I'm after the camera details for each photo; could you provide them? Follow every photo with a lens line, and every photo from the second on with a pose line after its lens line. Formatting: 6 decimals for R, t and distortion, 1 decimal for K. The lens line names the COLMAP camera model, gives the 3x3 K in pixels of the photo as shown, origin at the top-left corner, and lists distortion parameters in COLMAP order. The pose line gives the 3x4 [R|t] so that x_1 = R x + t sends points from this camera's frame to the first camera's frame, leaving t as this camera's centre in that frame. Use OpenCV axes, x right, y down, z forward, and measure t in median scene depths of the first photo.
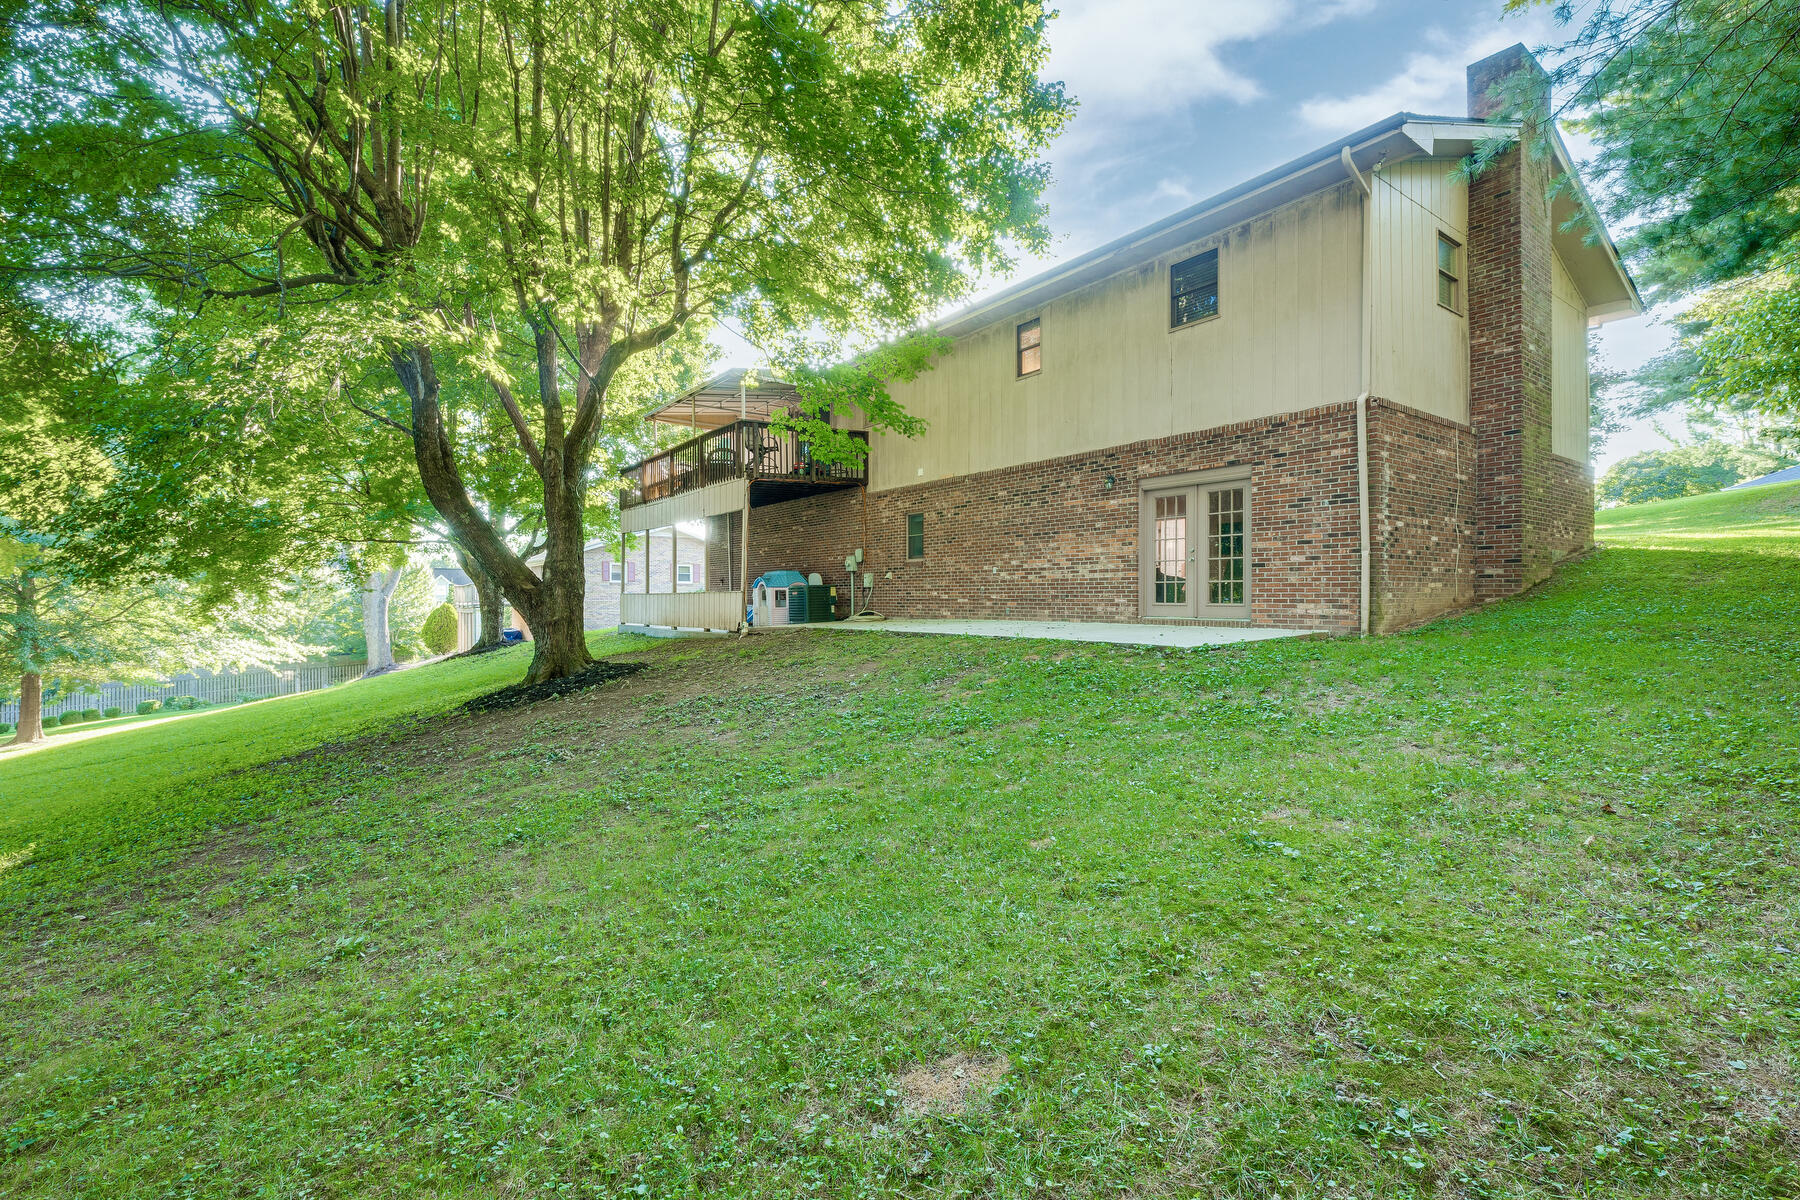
lens RADIAL K [[809.9, 0, 899.5], [0, 809.9, 598.9], [0, 0, 1]] dist [0.002407, -0.000490]
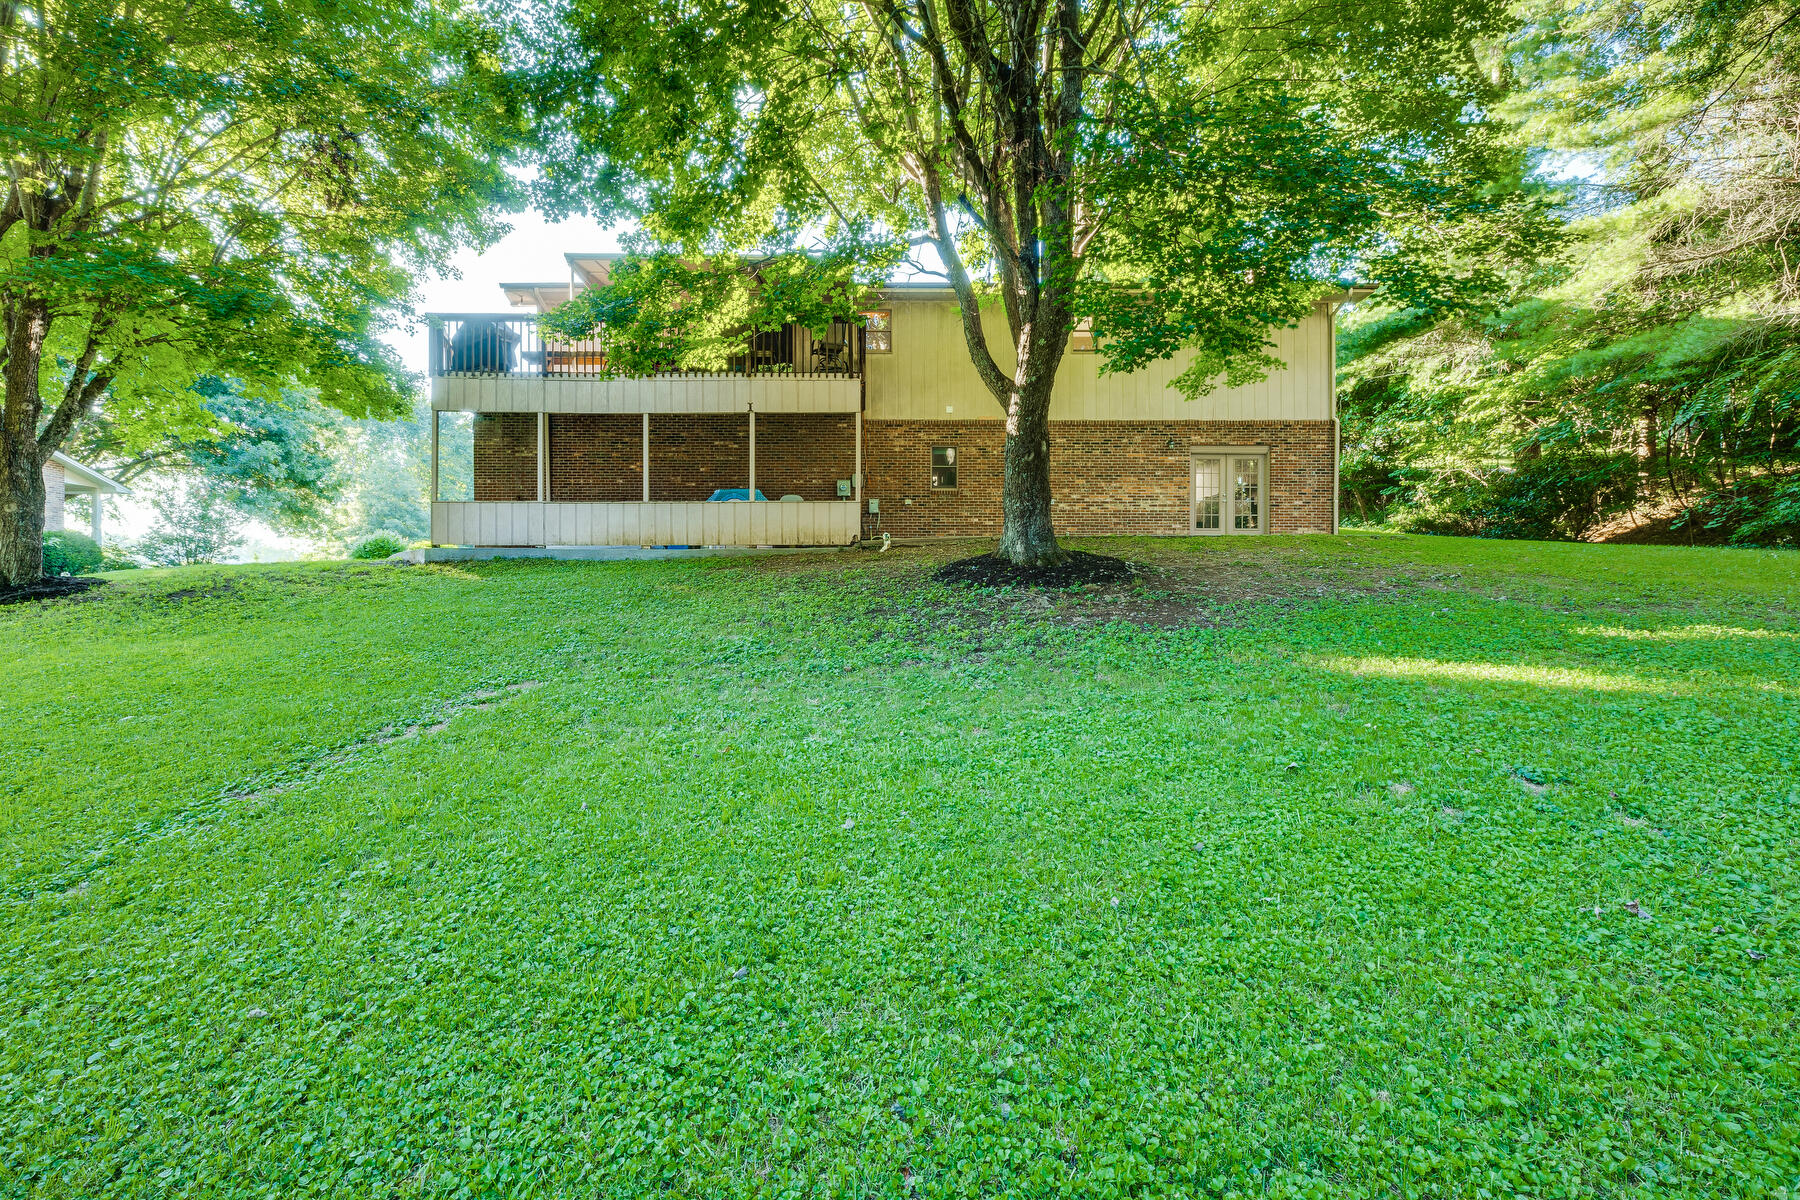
lens RADIAL K [[809.9, 0, 899.0], [0, 809.9, 596.2], [0, 0, 1]] dist [0.002407, -0.000490]
pose [[0.591226, -0.009970, 0.806444, -1.238813], [-0.002514, 0.999896, 0.014204, 0.111939], [-0.806502, -0.010425, 0.591139, 0.548884]]
